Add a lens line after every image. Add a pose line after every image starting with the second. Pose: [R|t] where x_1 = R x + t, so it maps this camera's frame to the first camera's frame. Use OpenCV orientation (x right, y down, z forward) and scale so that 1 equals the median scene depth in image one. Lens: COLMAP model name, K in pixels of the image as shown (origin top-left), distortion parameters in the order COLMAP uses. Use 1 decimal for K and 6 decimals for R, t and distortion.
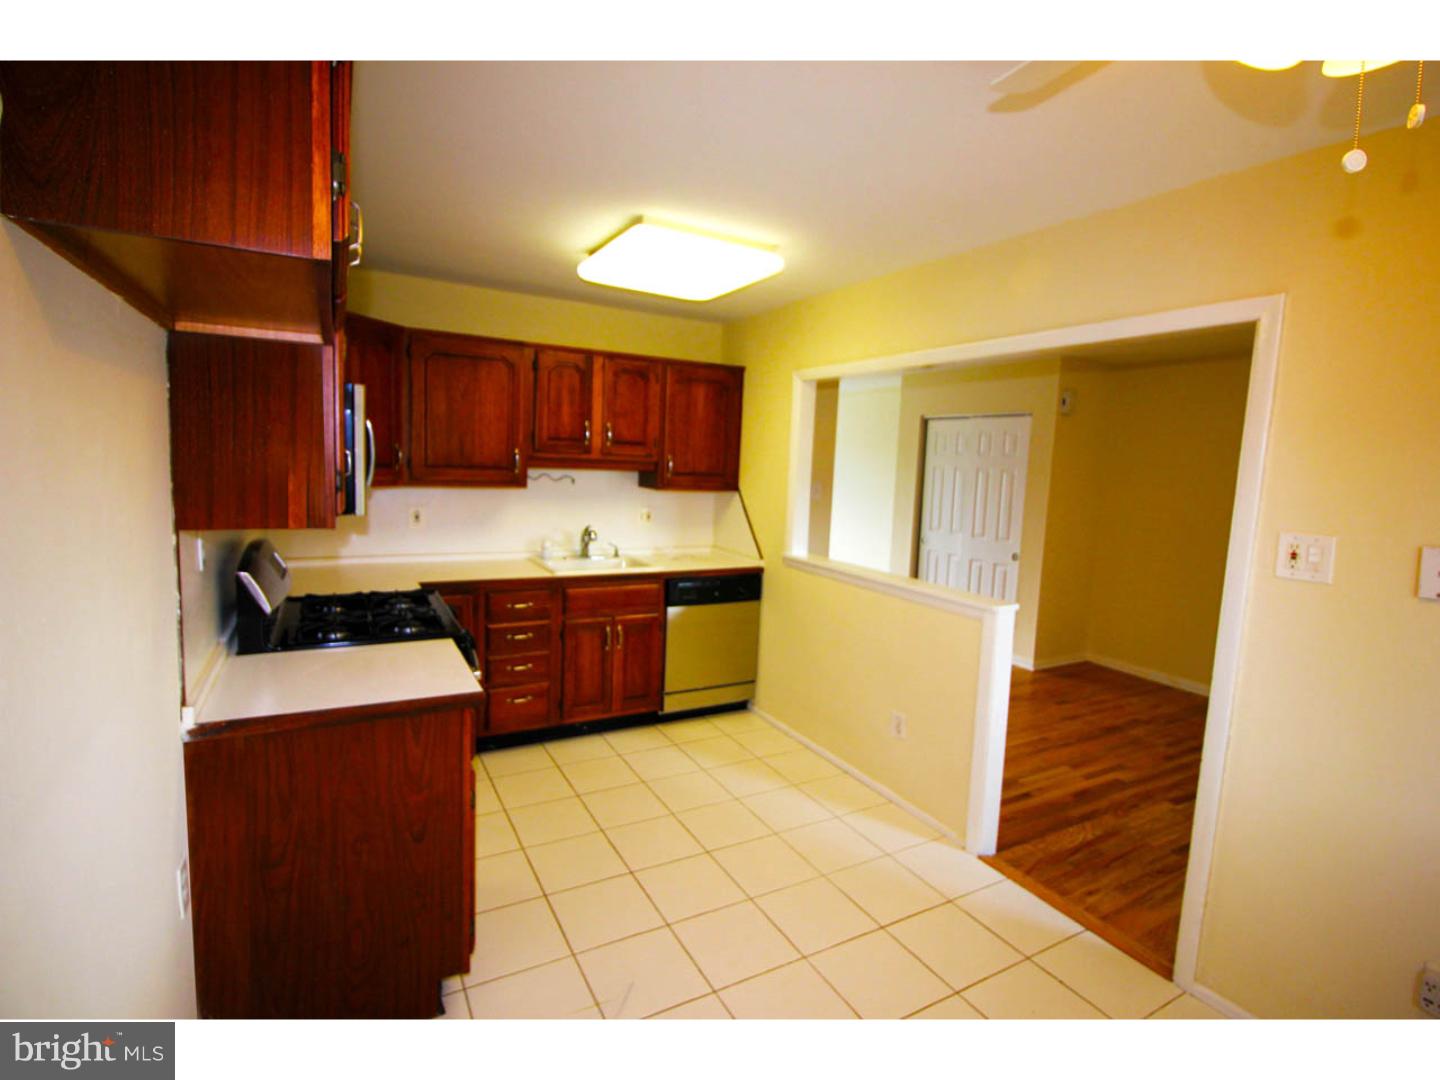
lens RADIAL K [[693.8, 0, 722.1], [0, 693.8, 526.2], [0, 0, 1]] dist [-0.002462, -0.000214]
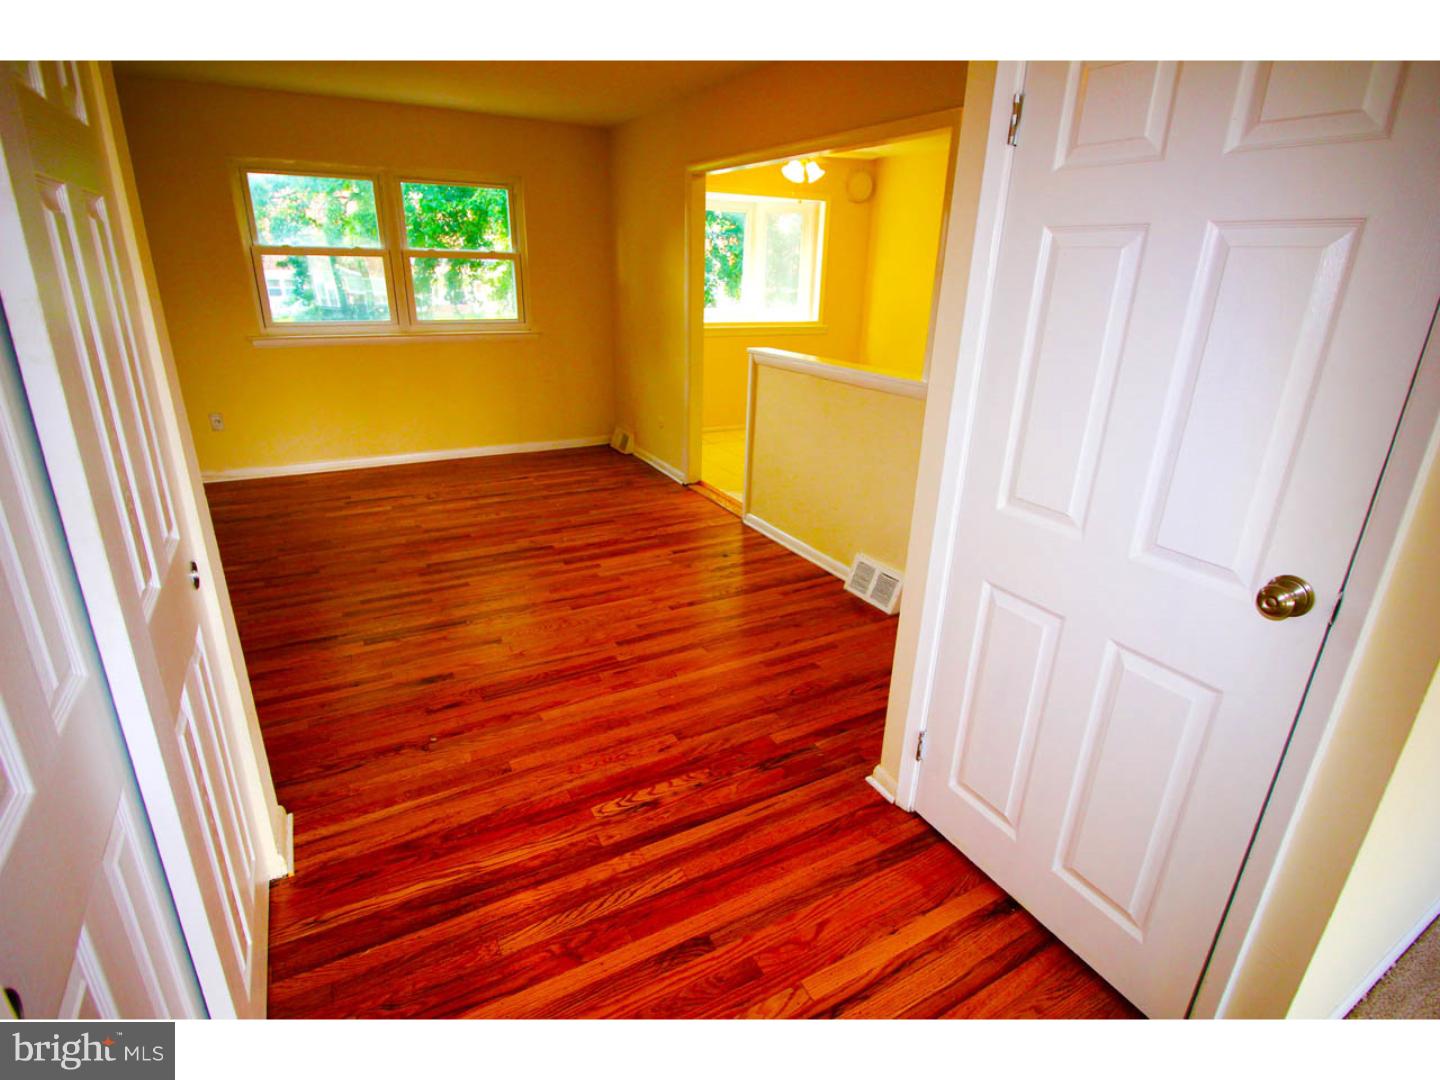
lens RADIAL K [[727.0, 0, 720.0], [0, 727.0, 531.7], [0, 0, 1]] dist [-0.005178, -0.000652]
pose [[-0.998120, -0.056978, -0.022585, 0.362225], [-0.061132, 0.899009, 0.433641, -0.154939], [-0.004404, 0.434207, -0.900802, 1.893589]]
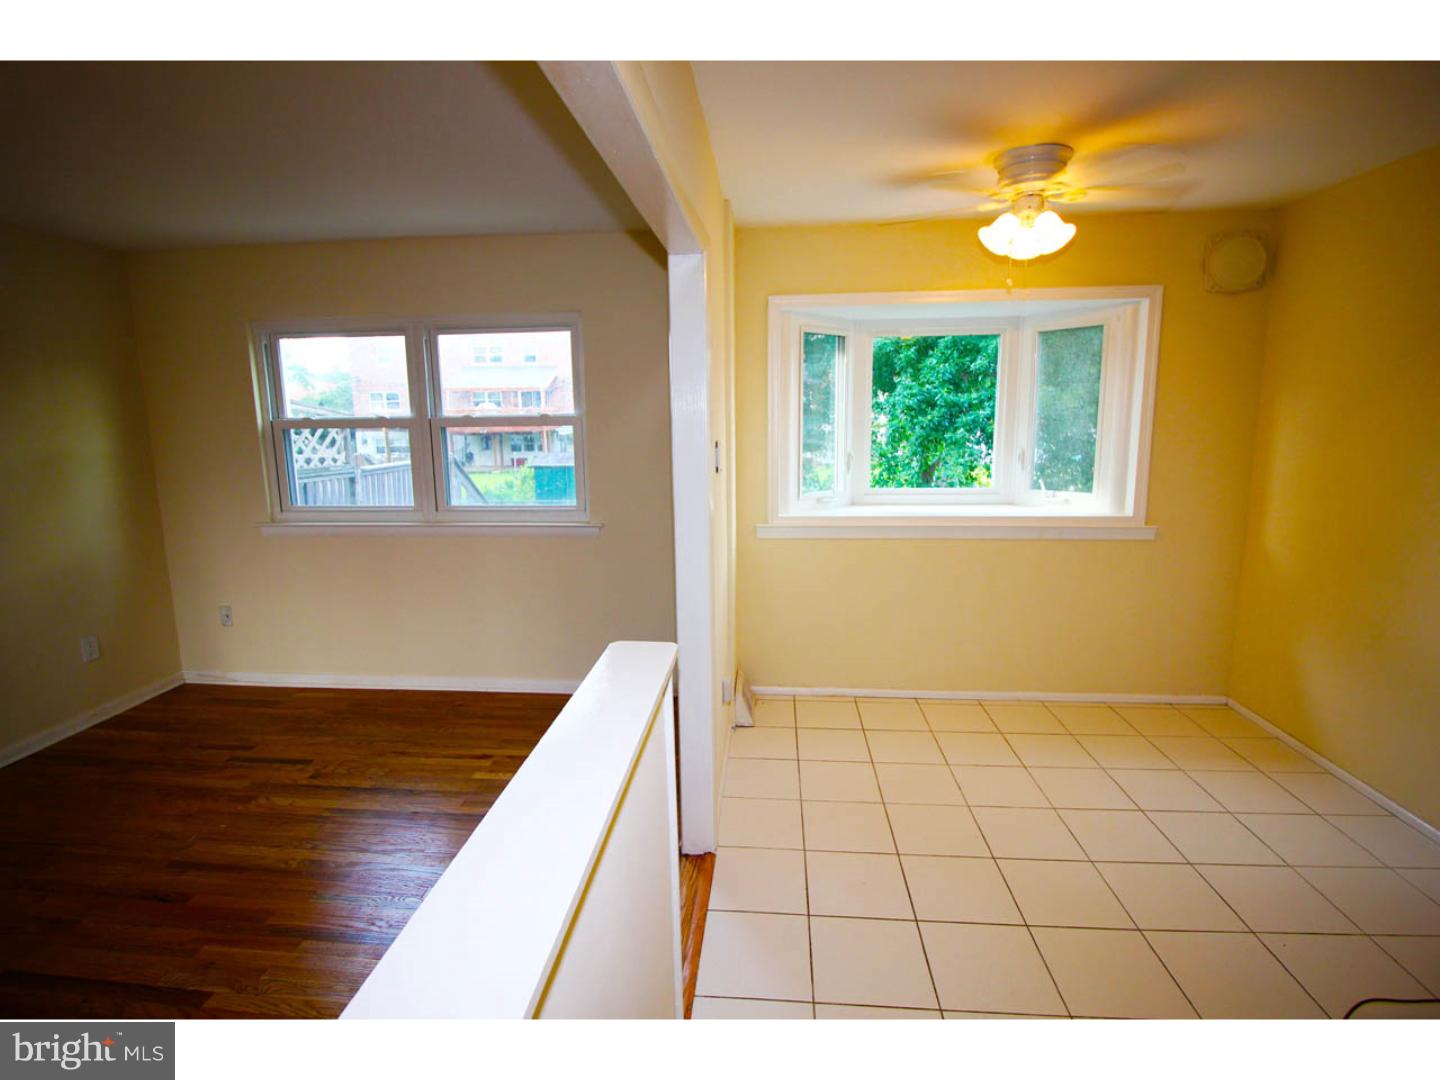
lens RADIAL K [[693.0, 0, 720.0], [0, 693.0, 540.0], [0, 0, 1]] dist [-0.001396, -0.011742]
pose [[-0.831744, -0.124296, 0.541066, 0.047989], [0.033656, 0.961532, 0.272623, -0.087760], [-0.554138, 0.244963, -0.795565, 1.013444]]
